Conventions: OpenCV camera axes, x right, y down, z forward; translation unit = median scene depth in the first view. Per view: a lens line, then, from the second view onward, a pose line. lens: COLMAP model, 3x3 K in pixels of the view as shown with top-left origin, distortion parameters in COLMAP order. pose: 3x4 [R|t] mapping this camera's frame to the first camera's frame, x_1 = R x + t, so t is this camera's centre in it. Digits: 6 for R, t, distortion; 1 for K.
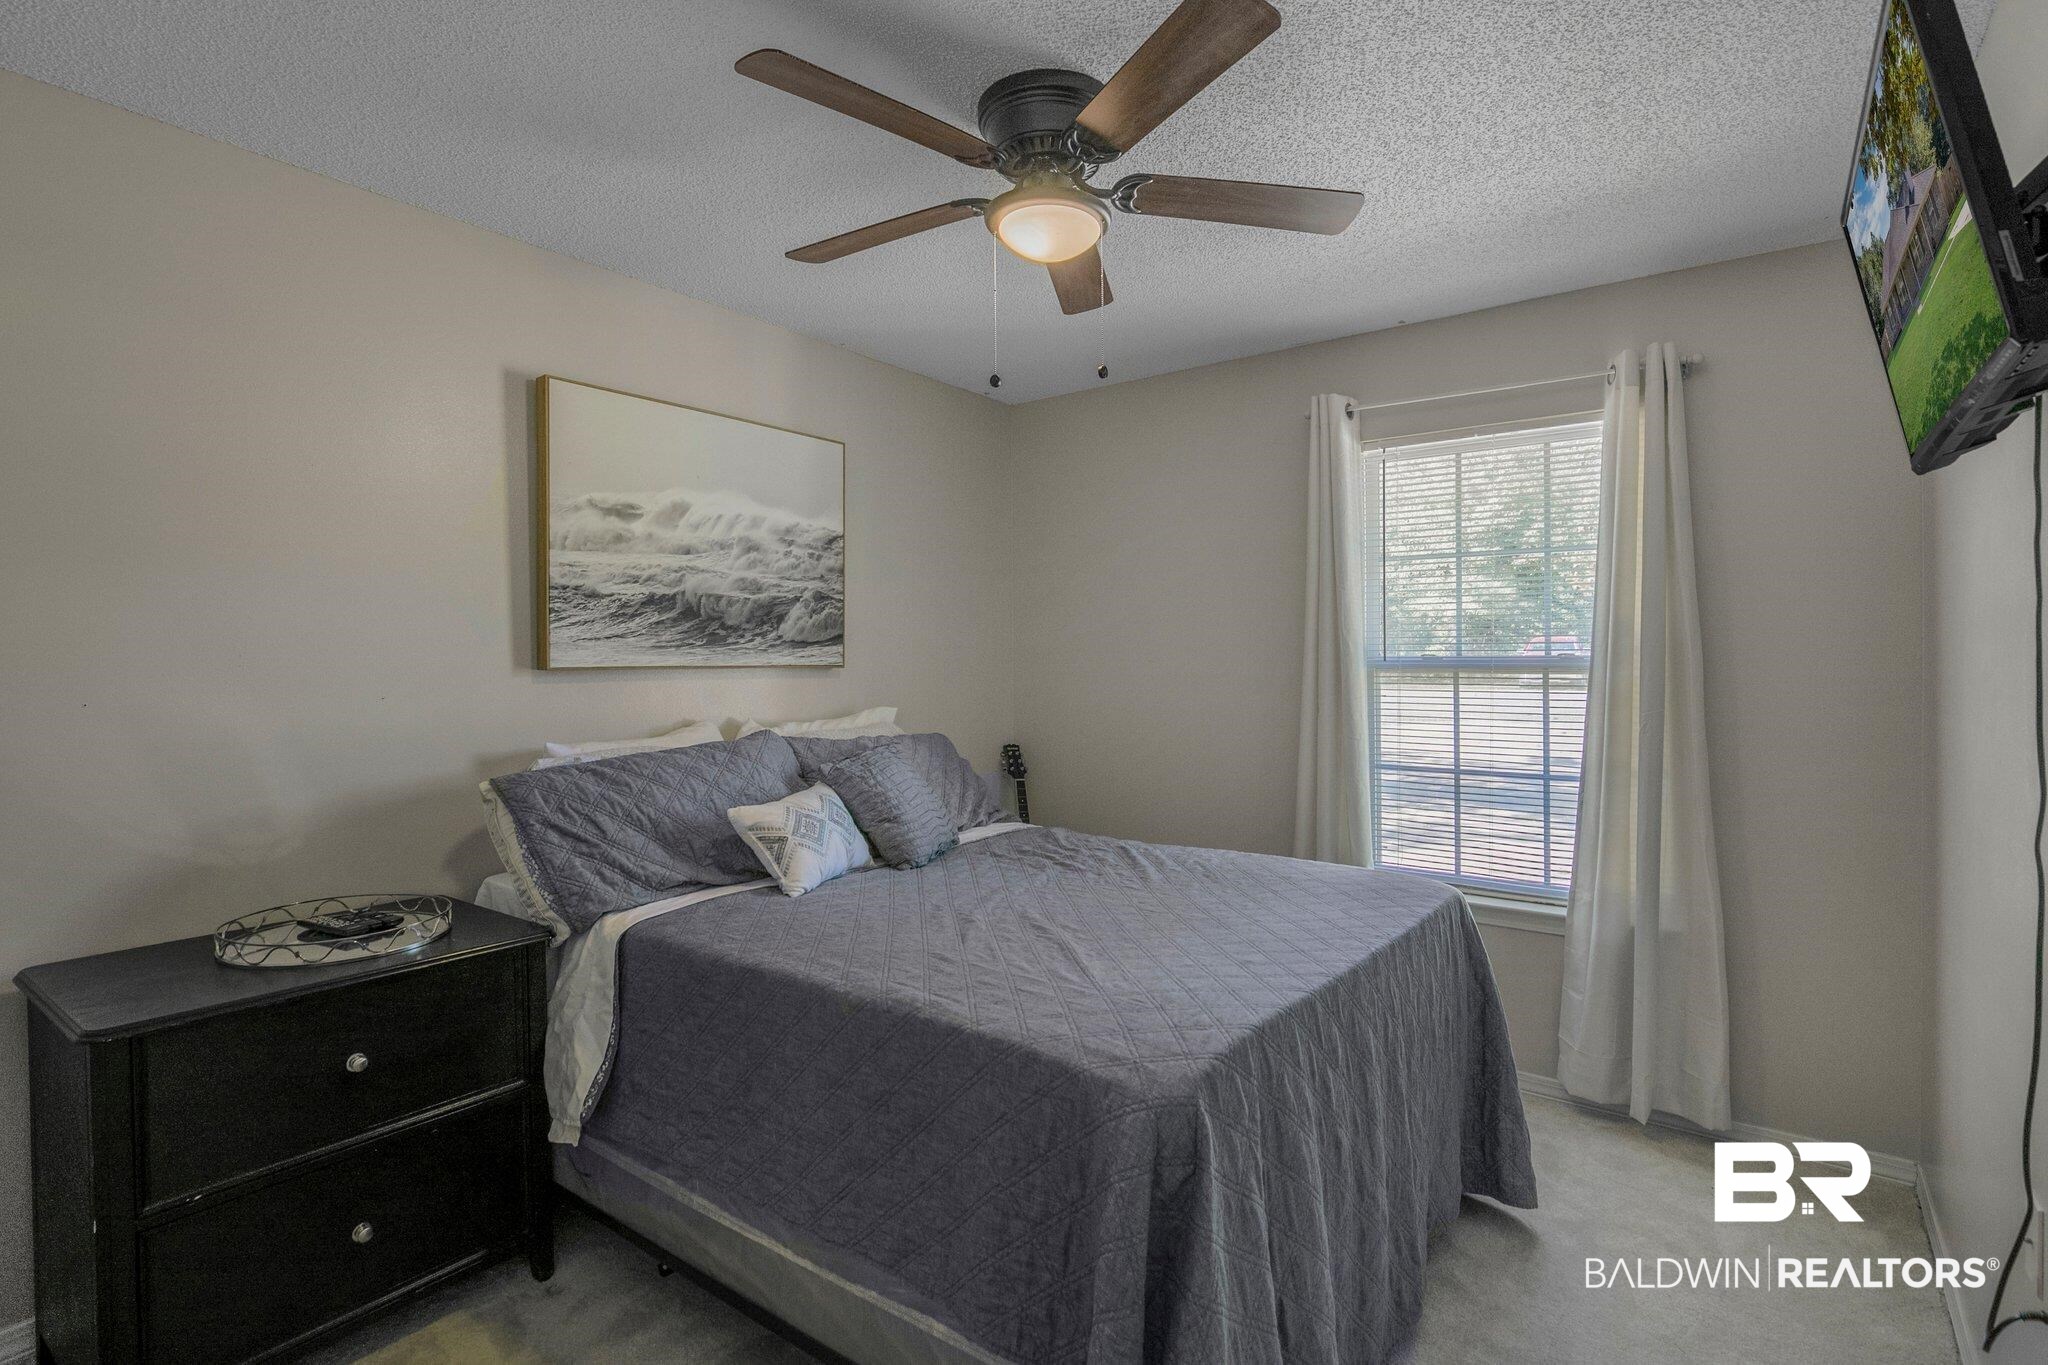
lens RADIAL K [[966.3, 0, 1022.0], [0, 966.3, 660.7], [0, 0, 1]] dist [-0.008502, -0.000657]
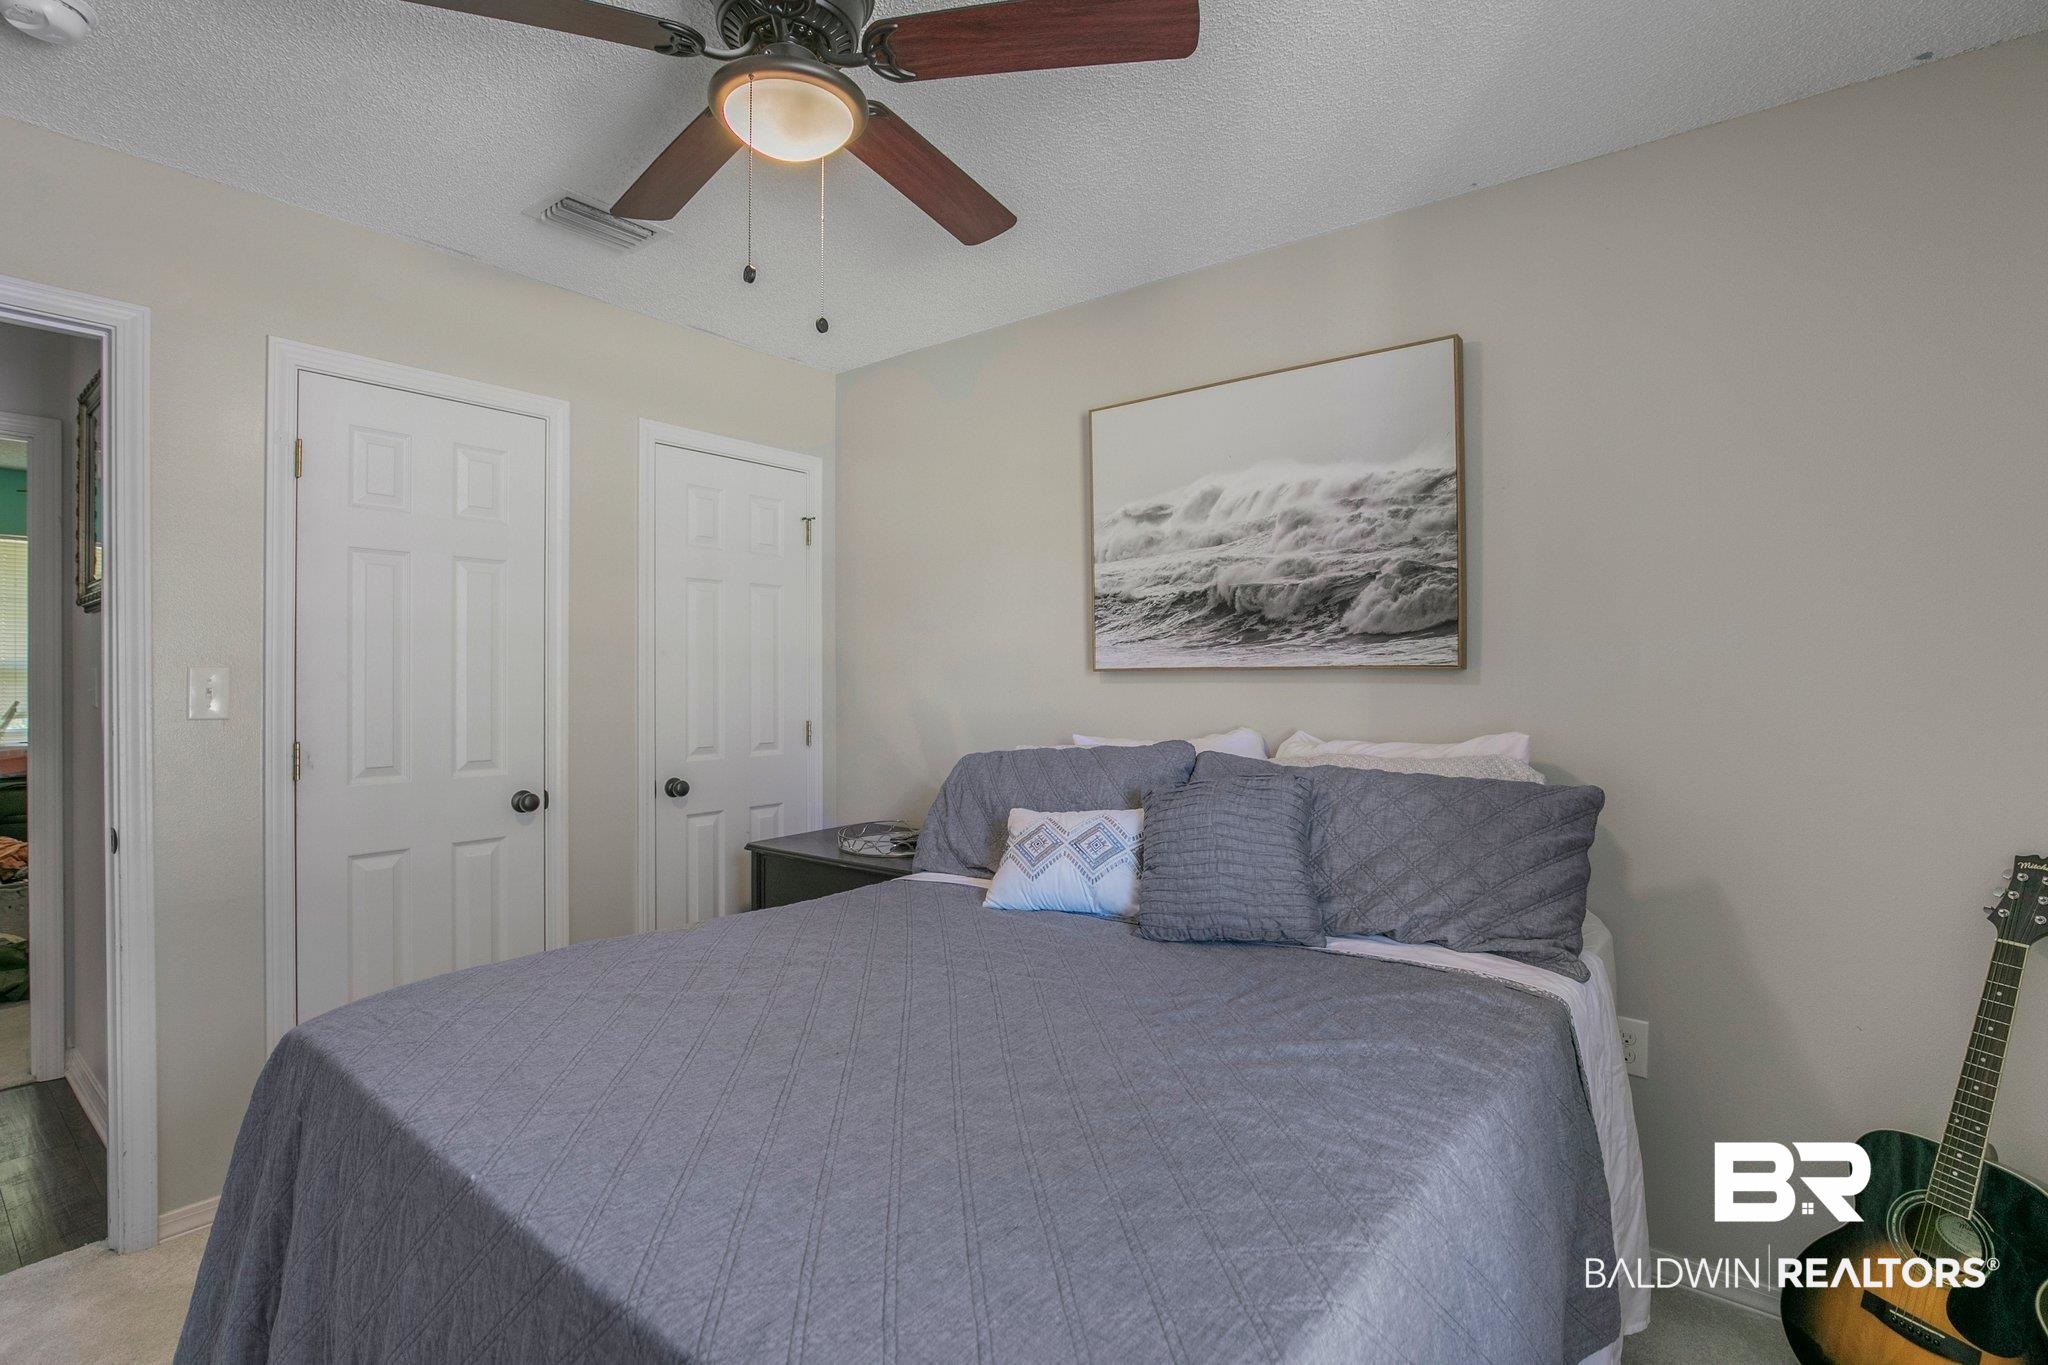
lens RADIAL K [[966.3, 0, 1022.0], [0, 966.3, 660.7], [0, 0, 1]] dist [-0.008502, -0.000657]
pose [[-0.007328, -0.005104, -0.999960, 0.549851], [0.008717, 0.999949, -0.005168, 0.002447], [0.999935, -0.008754, -0.007283, 0.793250]]
